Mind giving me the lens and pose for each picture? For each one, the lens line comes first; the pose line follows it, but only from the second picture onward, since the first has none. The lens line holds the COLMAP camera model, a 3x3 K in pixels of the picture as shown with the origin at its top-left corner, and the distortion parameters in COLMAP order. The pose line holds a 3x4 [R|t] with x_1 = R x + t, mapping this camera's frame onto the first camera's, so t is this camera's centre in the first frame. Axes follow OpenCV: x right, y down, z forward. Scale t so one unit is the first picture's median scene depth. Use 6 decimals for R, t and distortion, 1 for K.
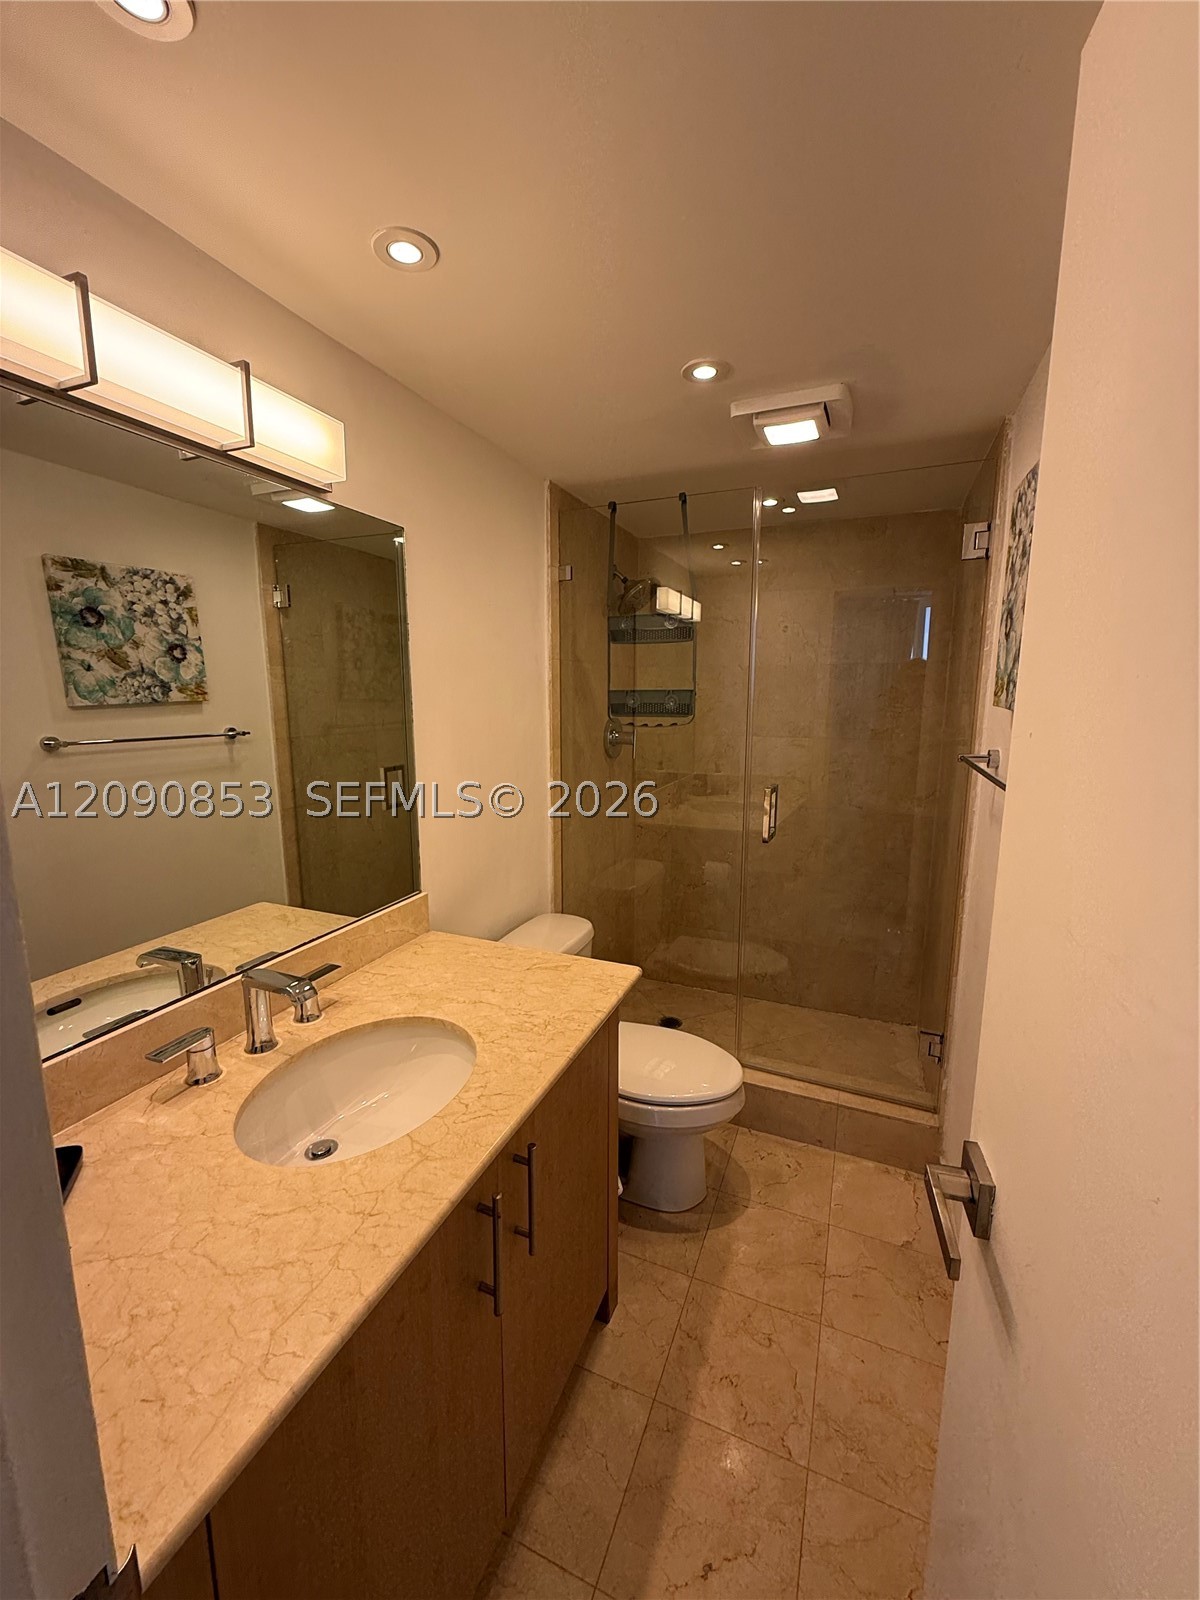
lens RADIAL K [[637.1, 0, 600.8], [0, 637.1, 798.4], [0, 0, 1]] dist [-0.000962, 0.000844]
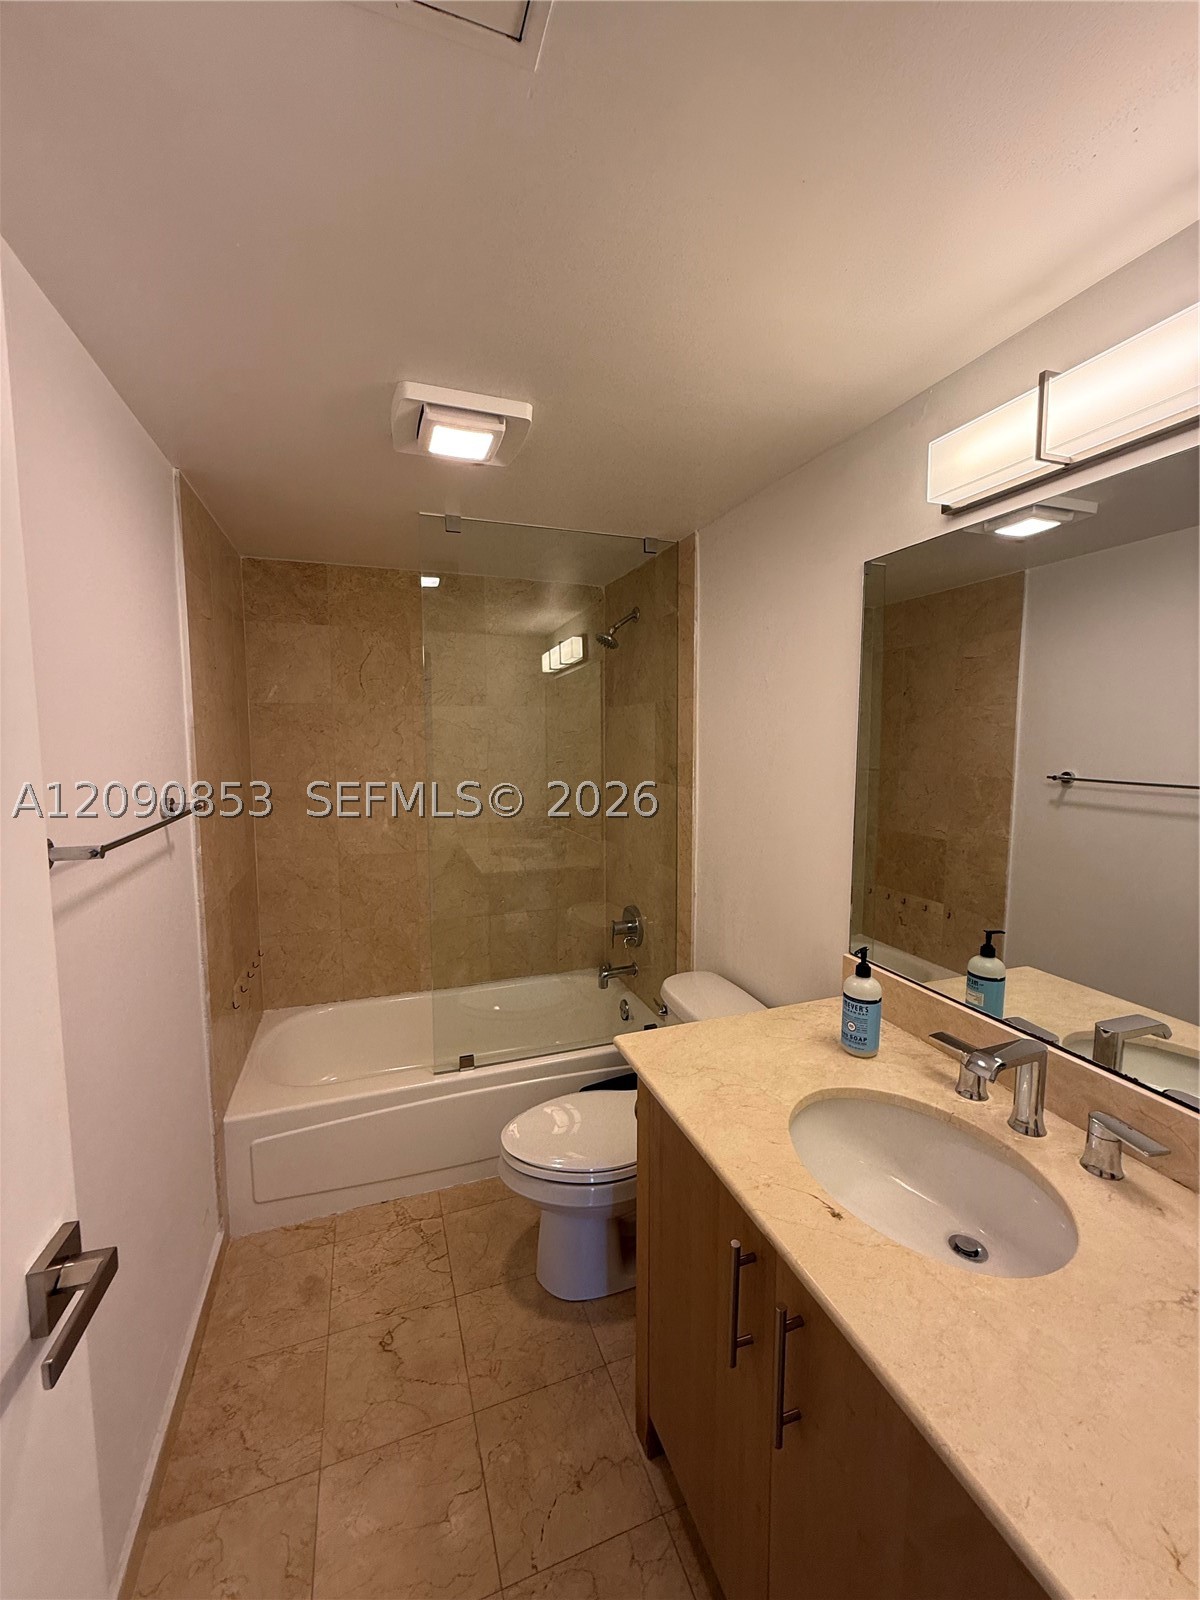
lens RADIAL K [[637.1, 0, 598.9], [0, 637.1, 800.2], [0, 0, 1]] dist [-0.000962, 0.000844]
pose [[-0.727766, 0.069117, -0.682334, 0.493601], [-0.101118, 0.973222, 0.206433, -0.184681], [0.678330, 0.219231, -0.701289, 1.166195]]
